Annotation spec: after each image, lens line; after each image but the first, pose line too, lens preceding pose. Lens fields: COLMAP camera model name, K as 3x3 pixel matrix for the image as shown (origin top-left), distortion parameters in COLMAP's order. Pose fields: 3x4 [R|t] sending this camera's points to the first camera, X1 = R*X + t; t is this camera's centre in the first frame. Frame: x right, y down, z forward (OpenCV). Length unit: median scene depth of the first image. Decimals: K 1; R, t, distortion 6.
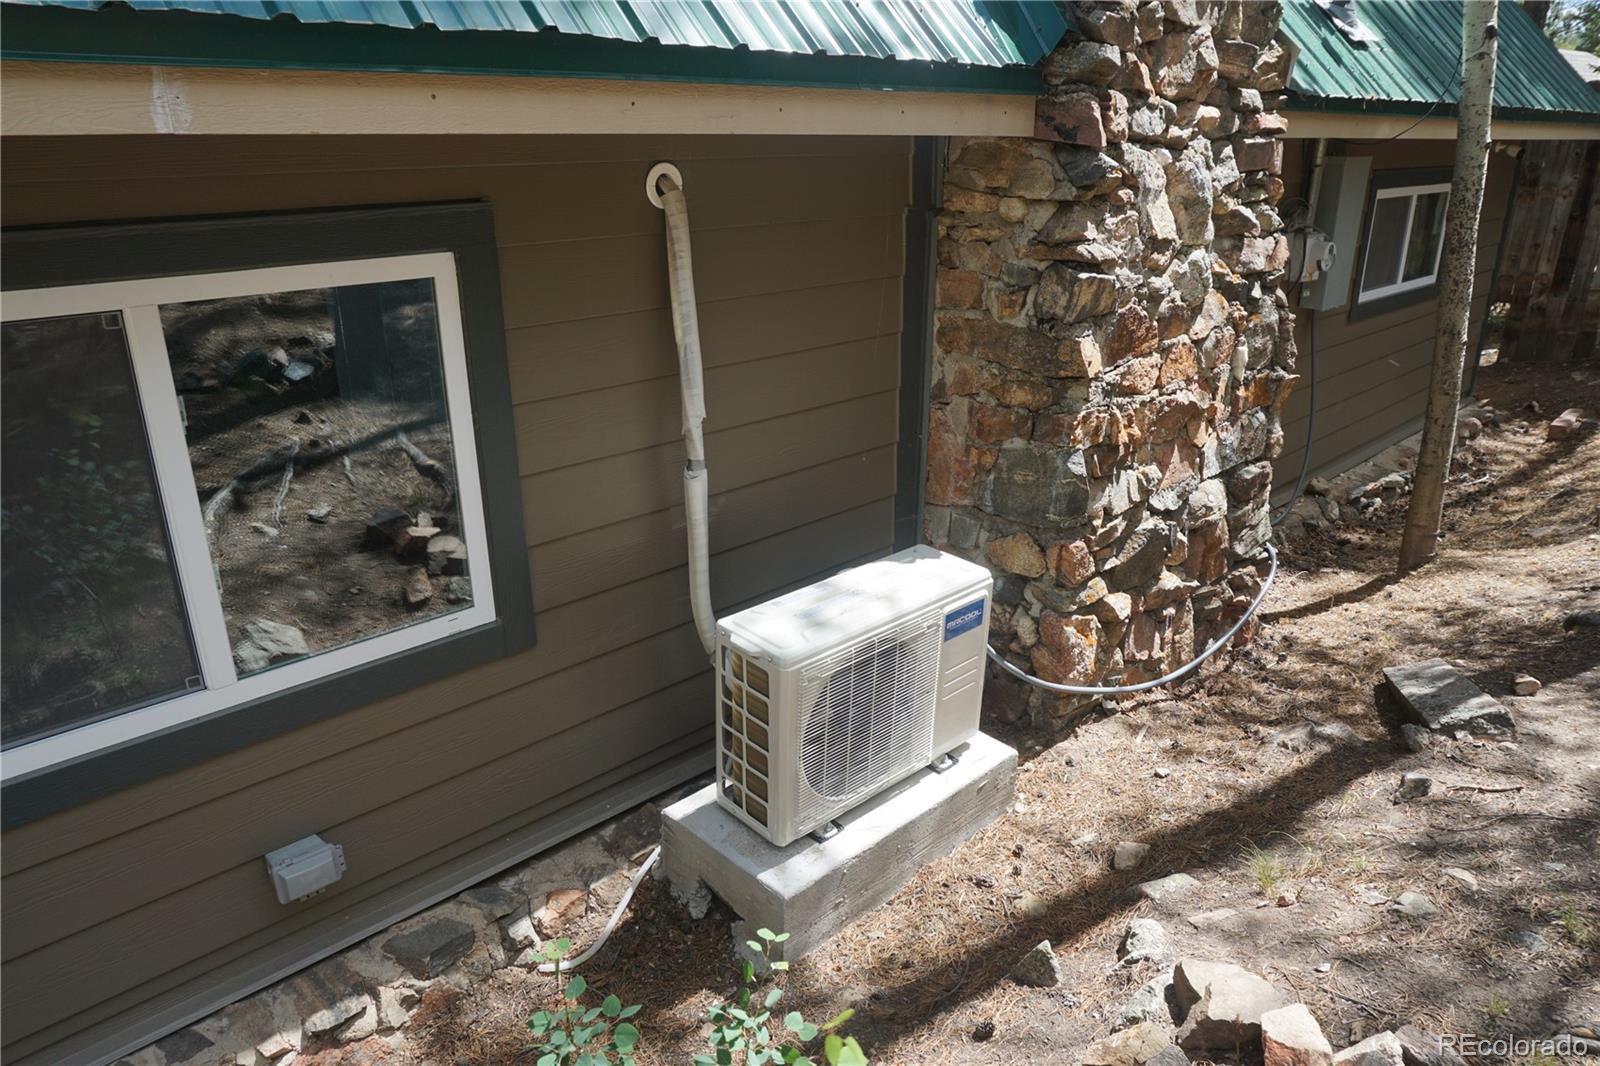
lens RADIAL K [[1067.3, 0, 796.9], [0, 1067.3, 515.7], [0, 0, 1]] dist [-0.052889, 0.039015]
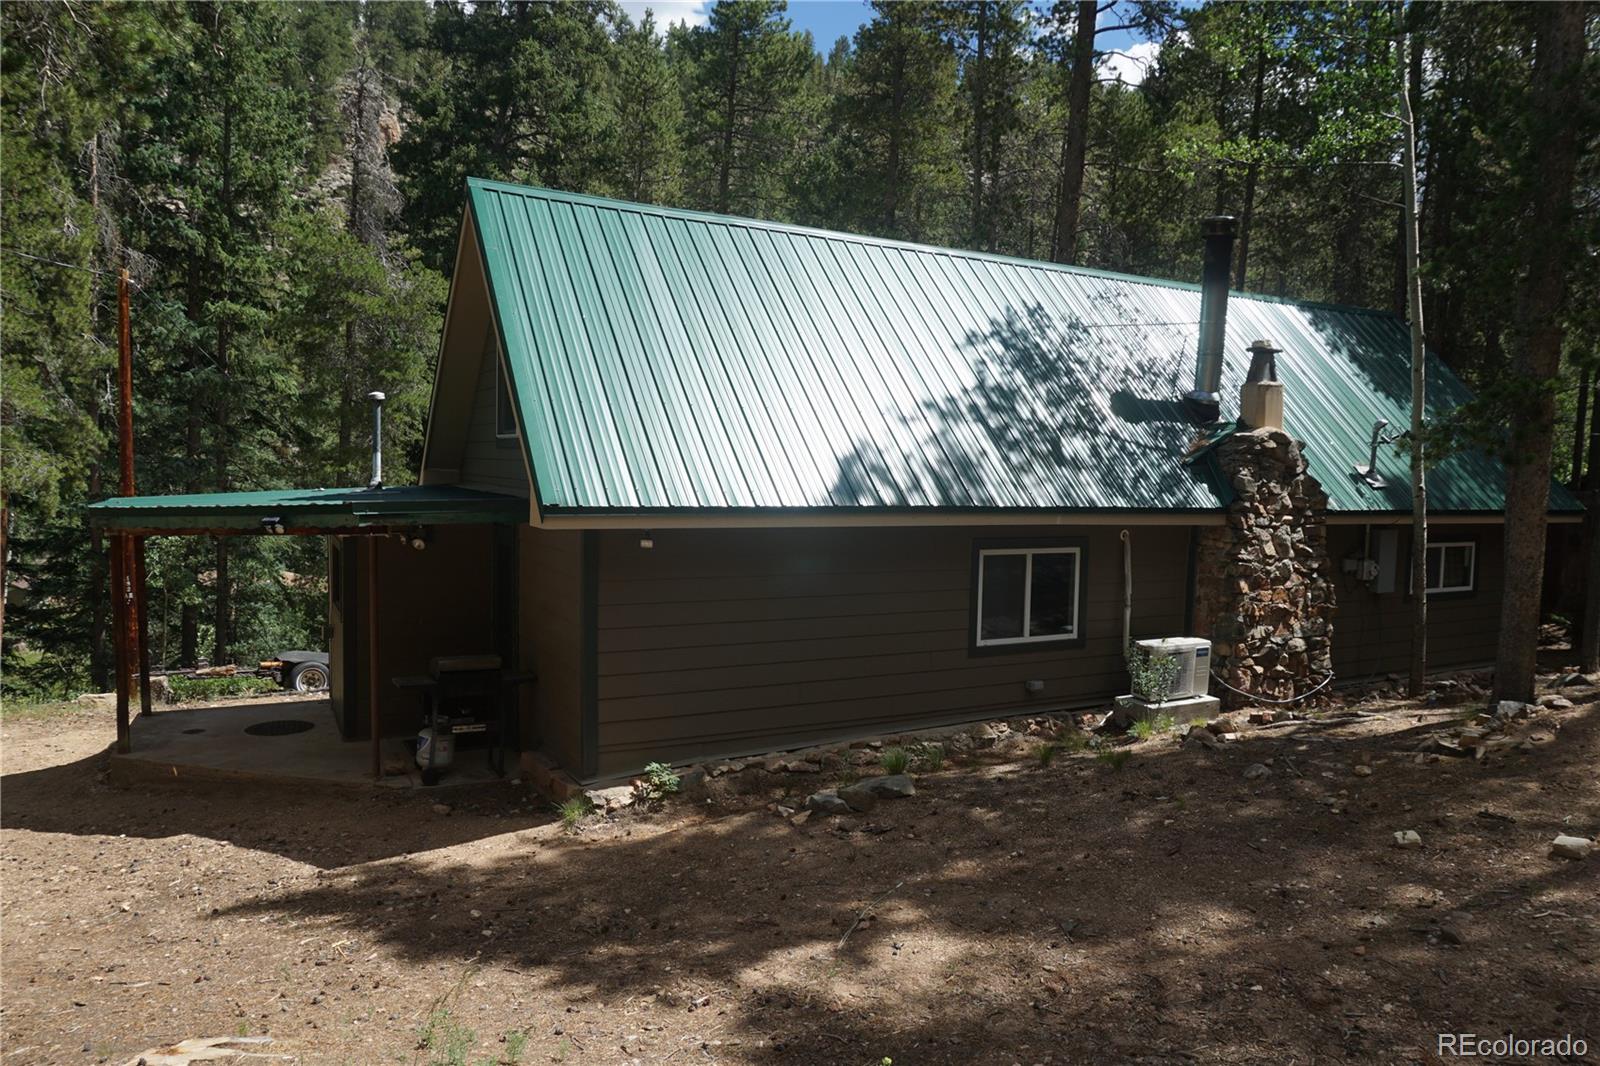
lens RADIAL K [[1067.3, 0, 809.6], [0, 1067.3, 532.4], [0, 0, 1]] dist [-0.052889, 0.039015]
pose [[0.966175, 0.039818, -0.254794, -0.199557], [-0.109990, 0.957264, -0.267483, 0.701557], [0.233255, 0.286460, 0.929265, -2.387873]]
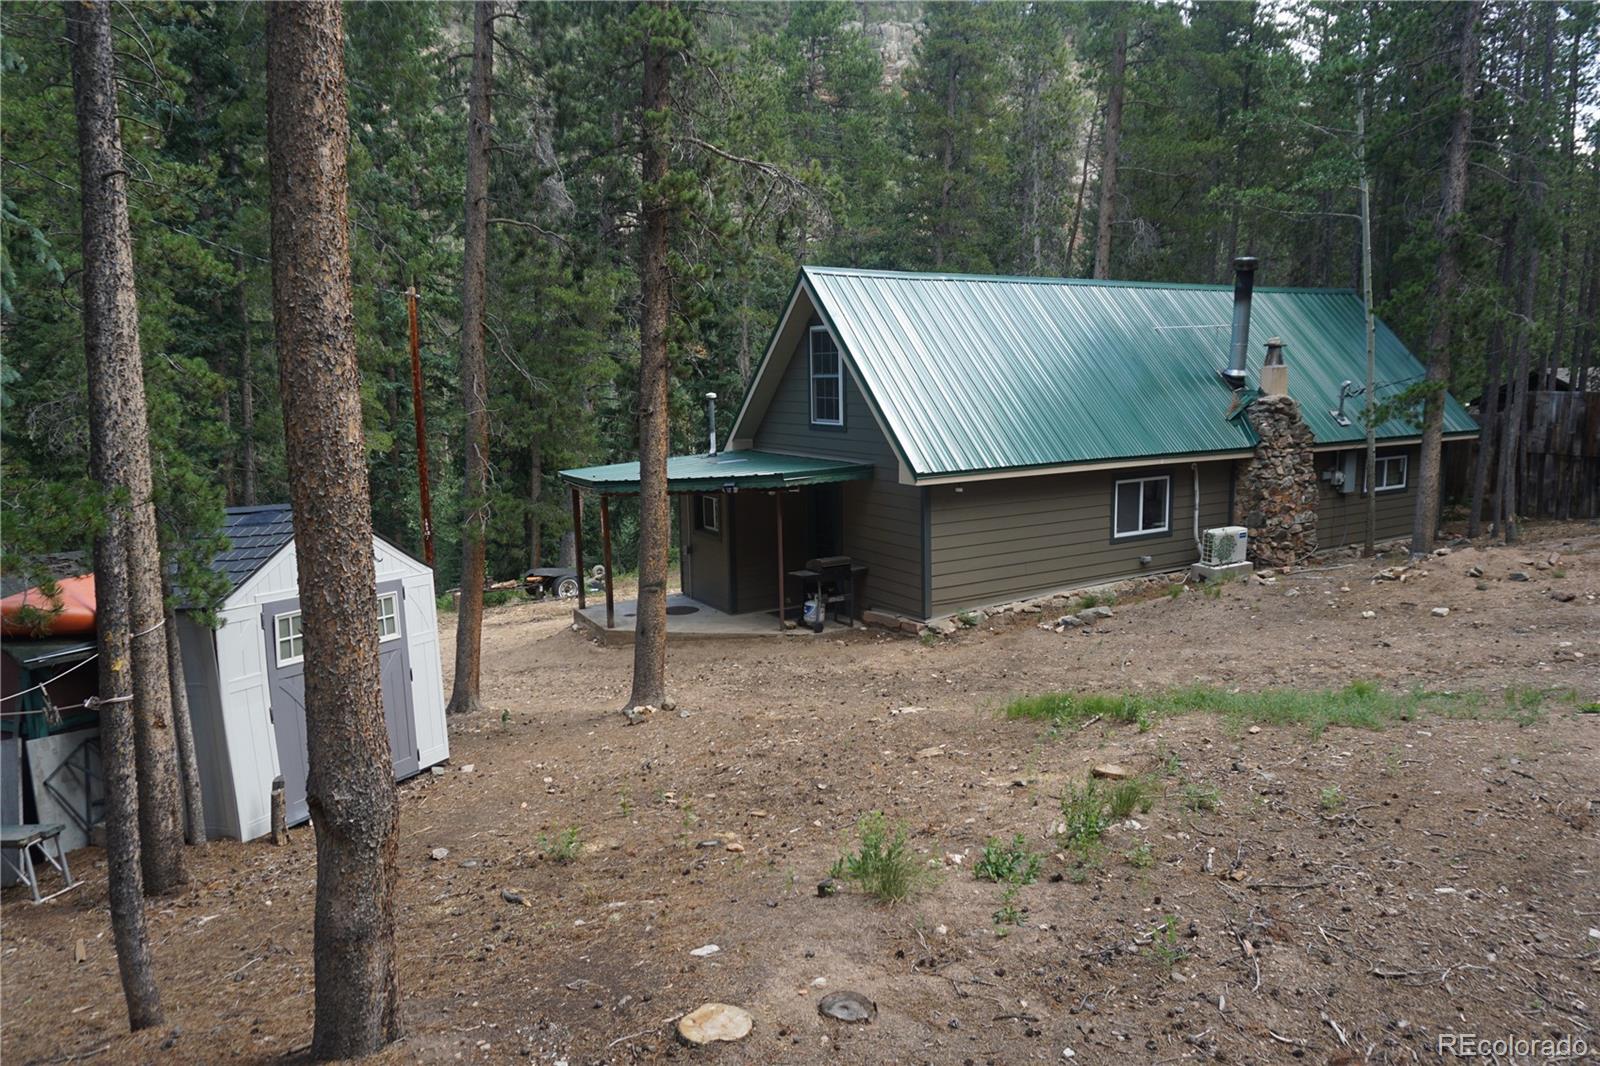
lens RADIAL K [[1067.3, 0, 799.1], [0, 1067.3, 538.3], [0, 0, 1]] dist [-0.052889, 0.039015]
pose [[0.975354, 0.016476, -0.220032, -0.836300], [-0.057031, 0.982147, -0.179259, 1.141551], [0.213150, 0.187390, 0.958881, -4.527586]]
